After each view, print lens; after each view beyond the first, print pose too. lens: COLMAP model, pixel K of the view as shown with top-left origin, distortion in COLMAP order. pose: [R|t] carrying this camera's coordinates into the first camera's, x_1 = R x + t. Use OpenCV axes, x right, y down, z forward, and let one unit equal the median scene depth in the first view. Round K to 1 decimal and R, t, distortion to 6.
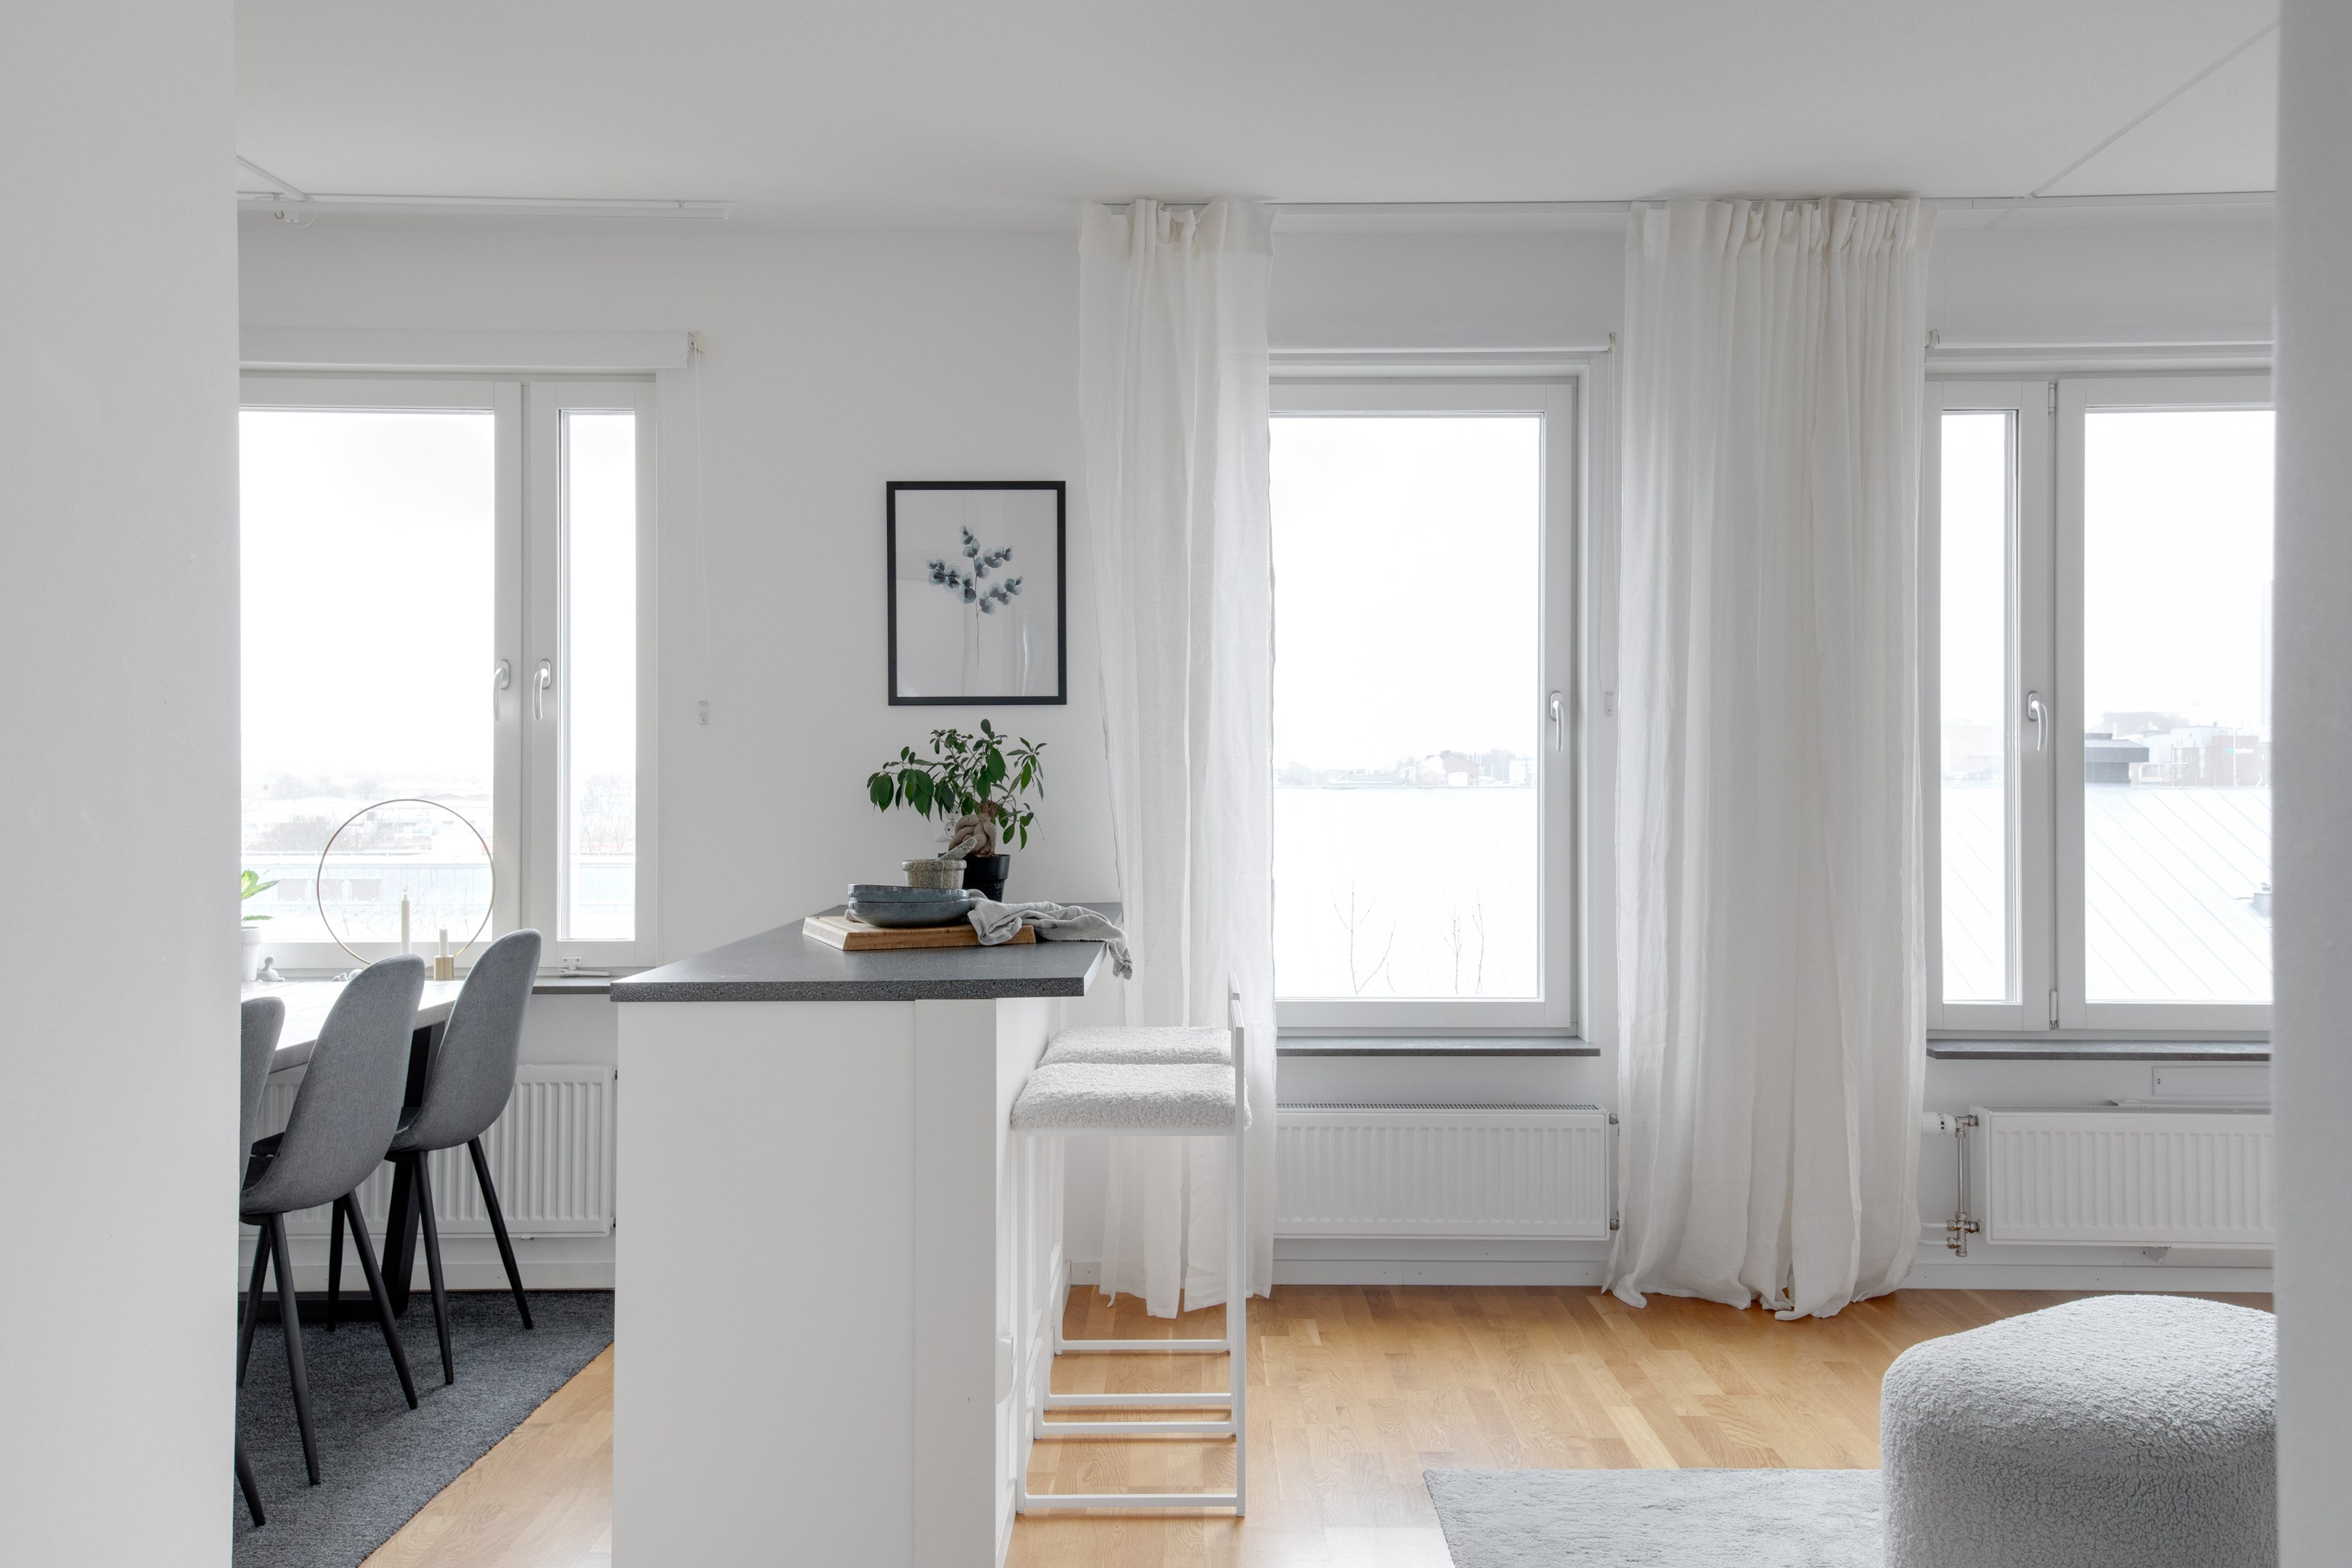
lens RADIAL K [[1954.0, 0, 1180.1], [0, 1954.0, 774.7], [0, 0, 1]] dist [0.044105, -0.007619]
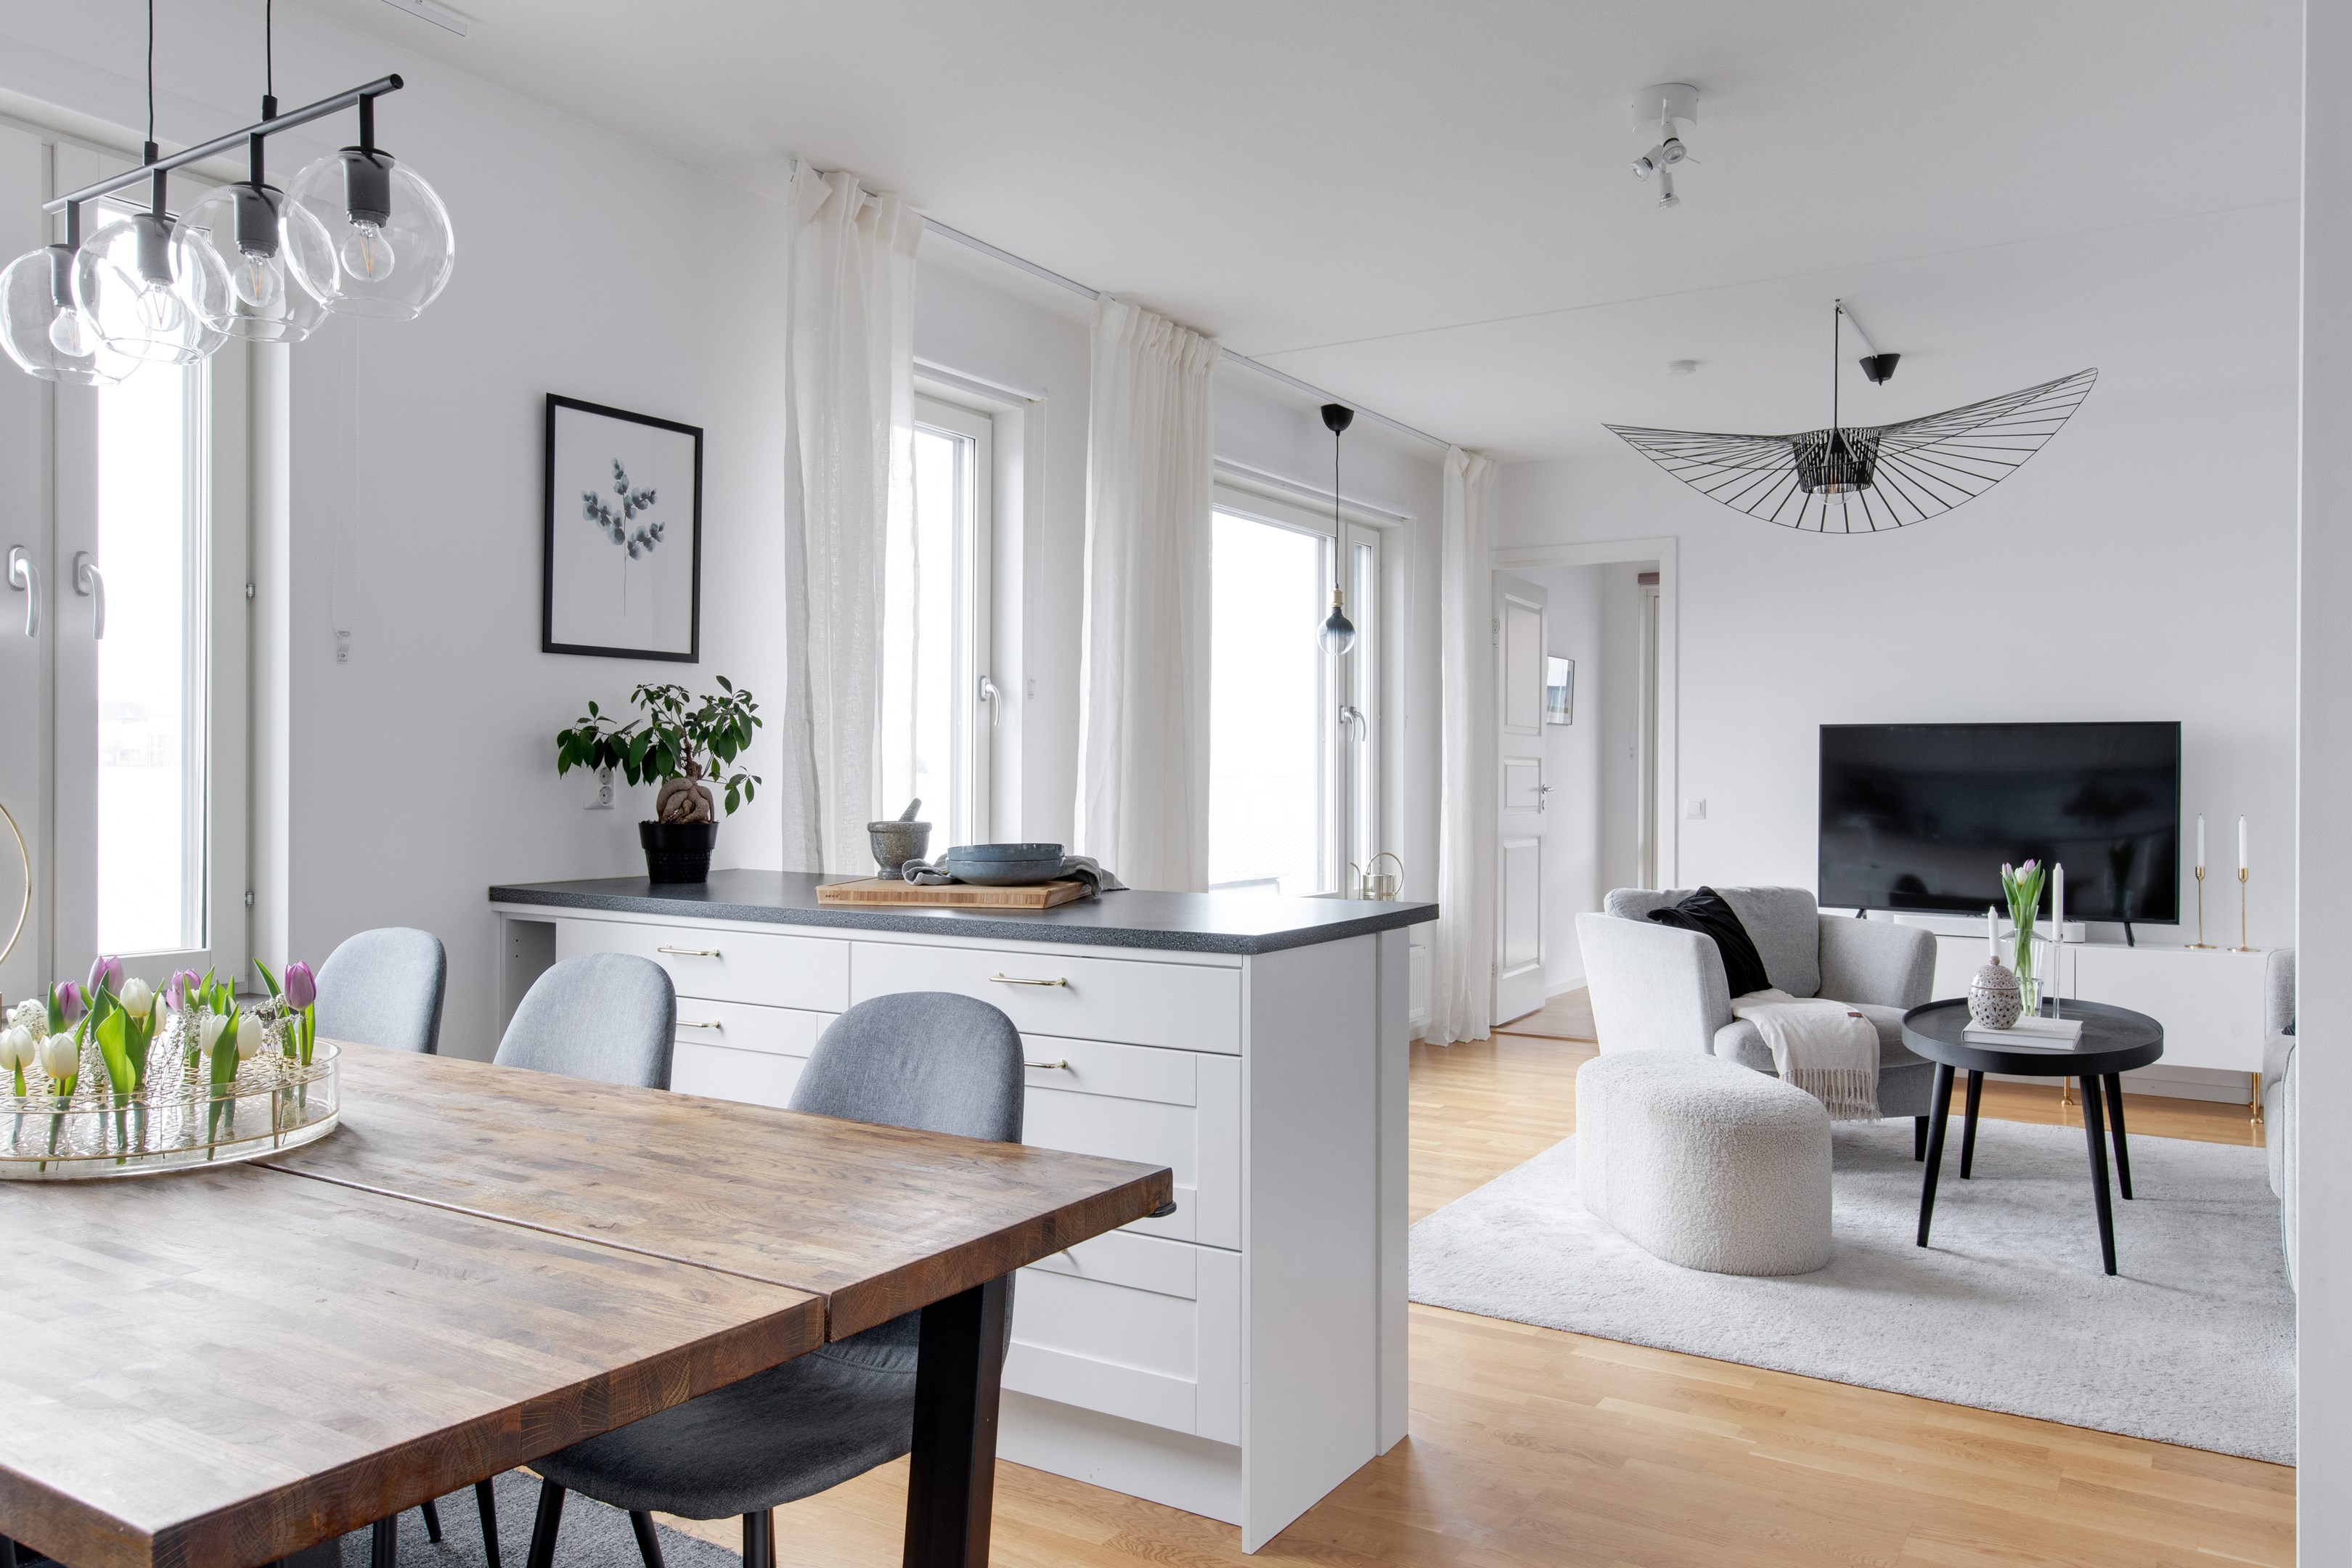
lens RADIAL K [[1705.7, 0, 1178.4], [0, 1705.7, 771.0], [0, 0, 1]] dist [-0.000605, -0.000552]
pose [[0.522510, 0.006241, 0.852610, -0.663125], [-0.012072, 0.999927, 0.000078, 0.014003], [-0.852547, -0.010334, 0.522548, 0.378084]]
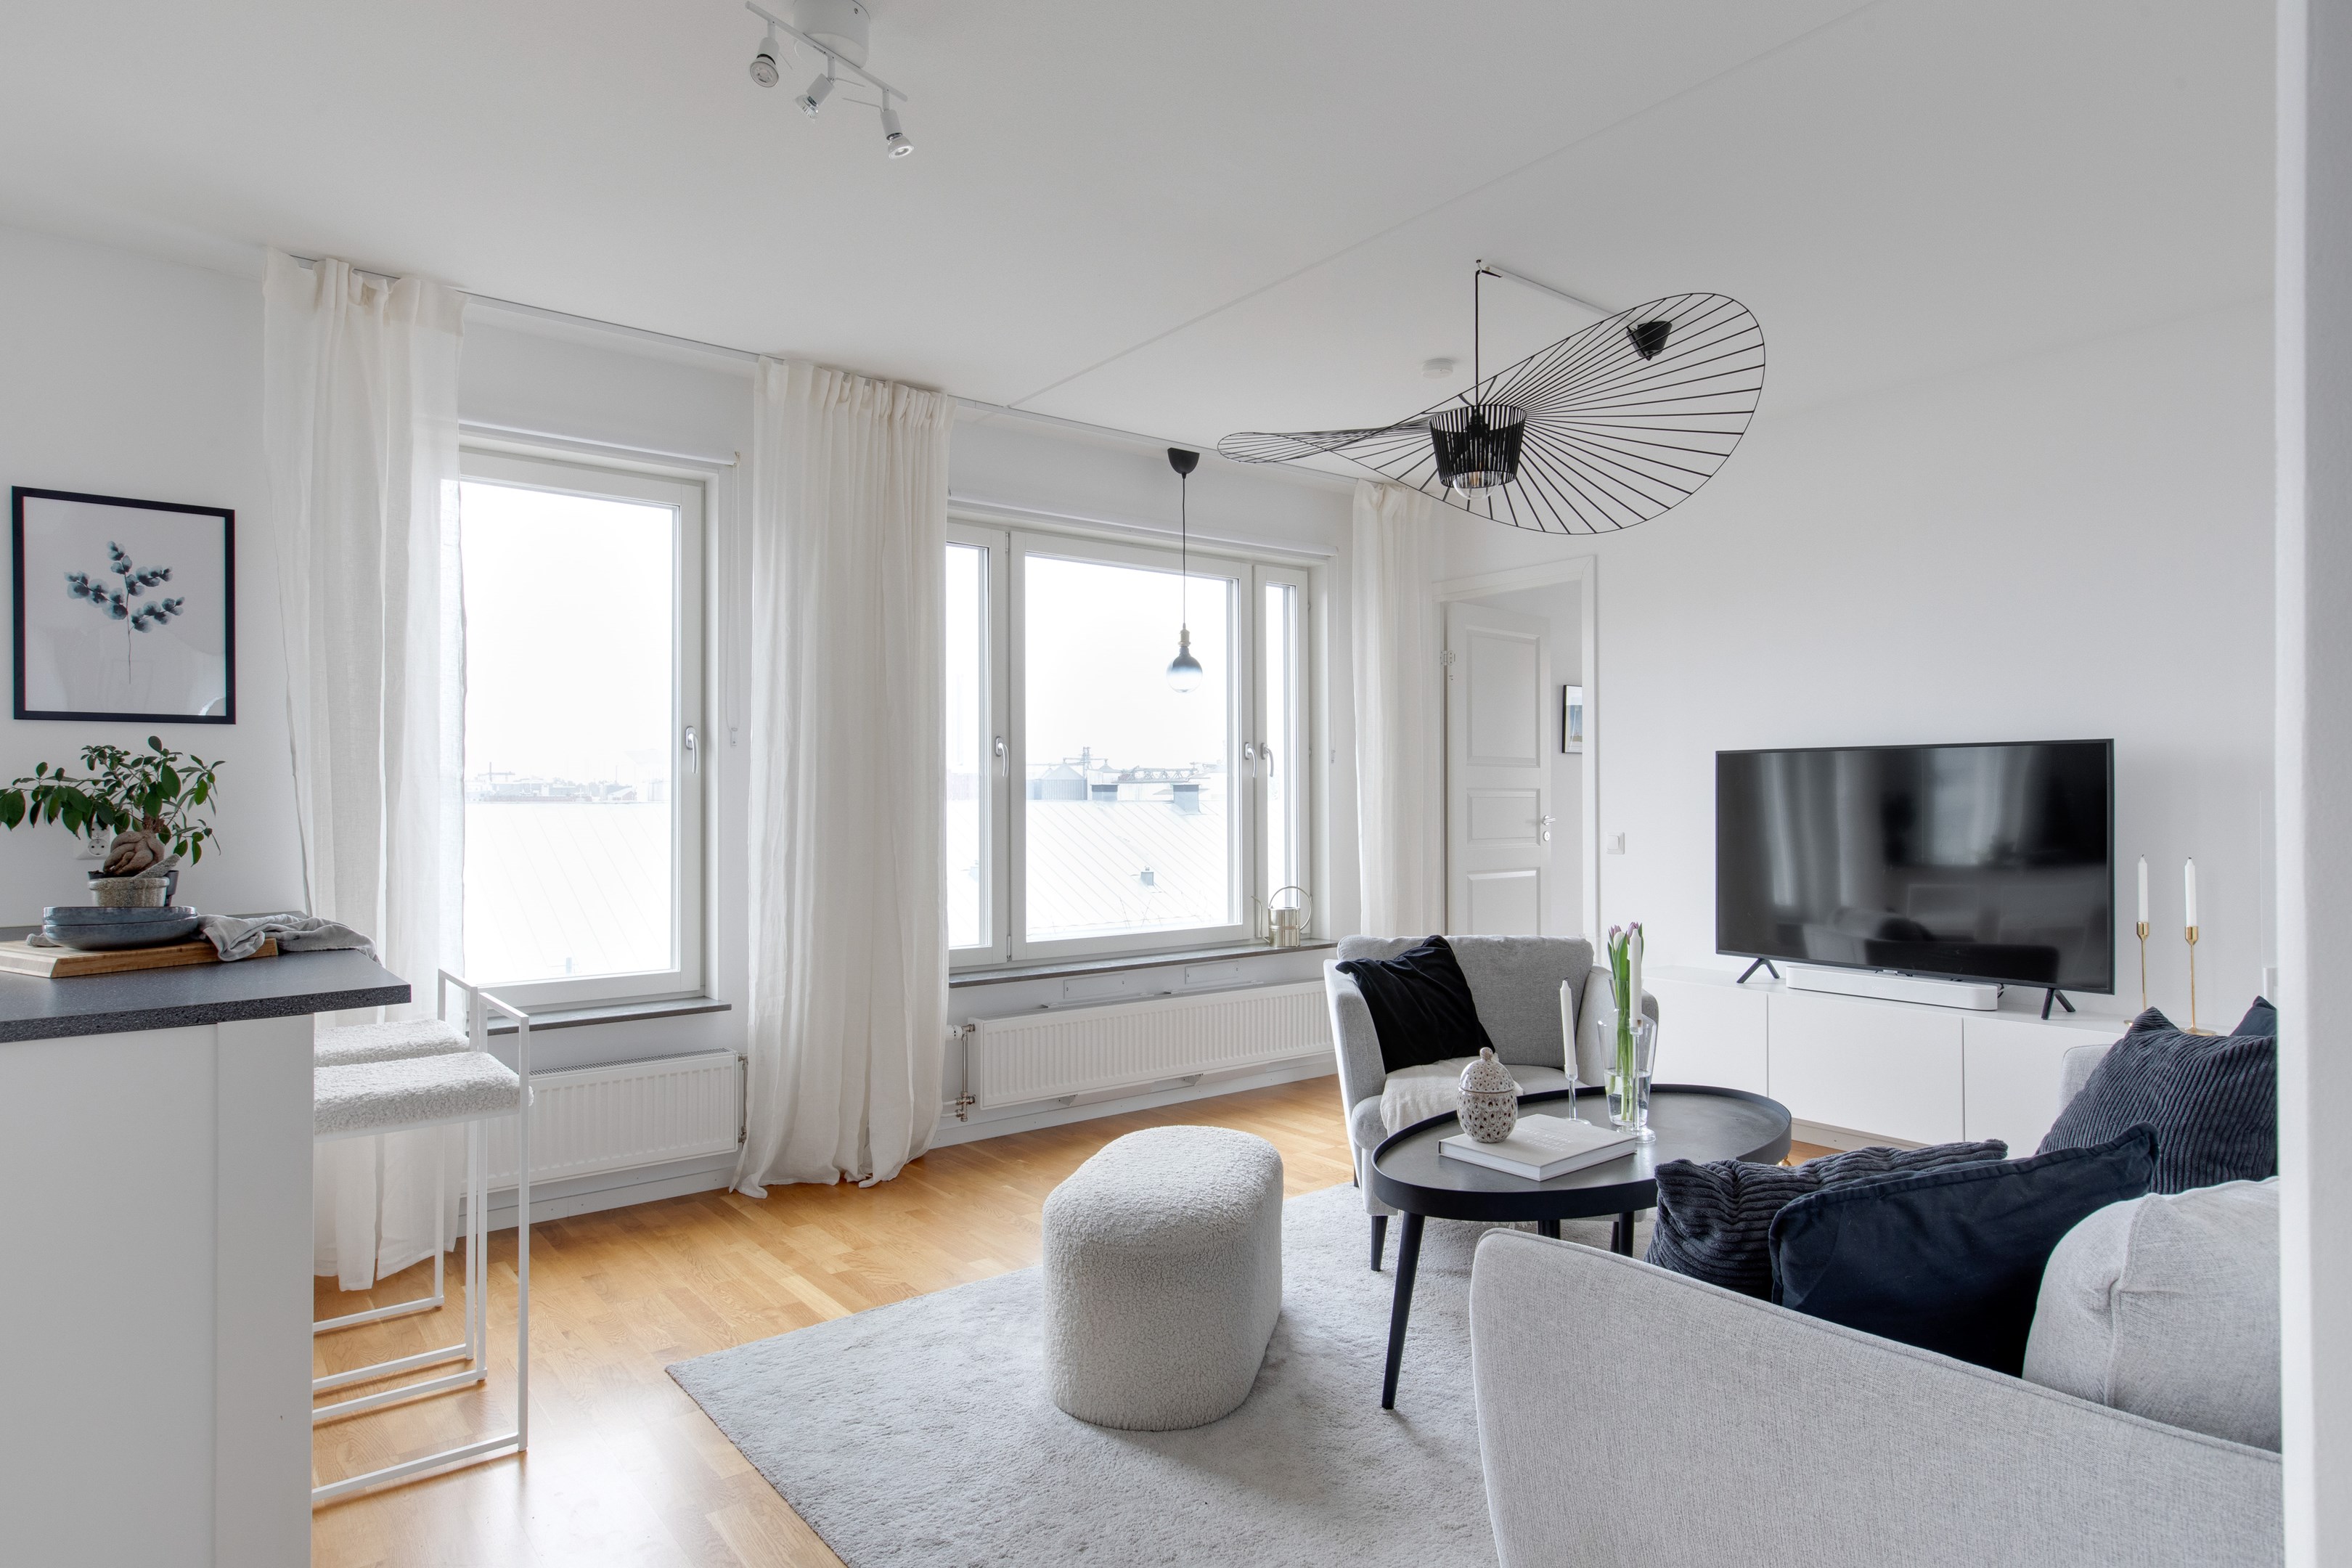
lens RADIAL K [[1368.7, 0, 1136.8], [0, 1368.7, 791.5], [0, 0, 1]] dist [0.003782, 0.000648]
pose [[0.777687, 0.001495, 0.628650, -0.148248], [-0.000801, 0.999999, -0.001387, 0.000704], [-0.628651, 0.000575, 0.777687, 0.132462]]
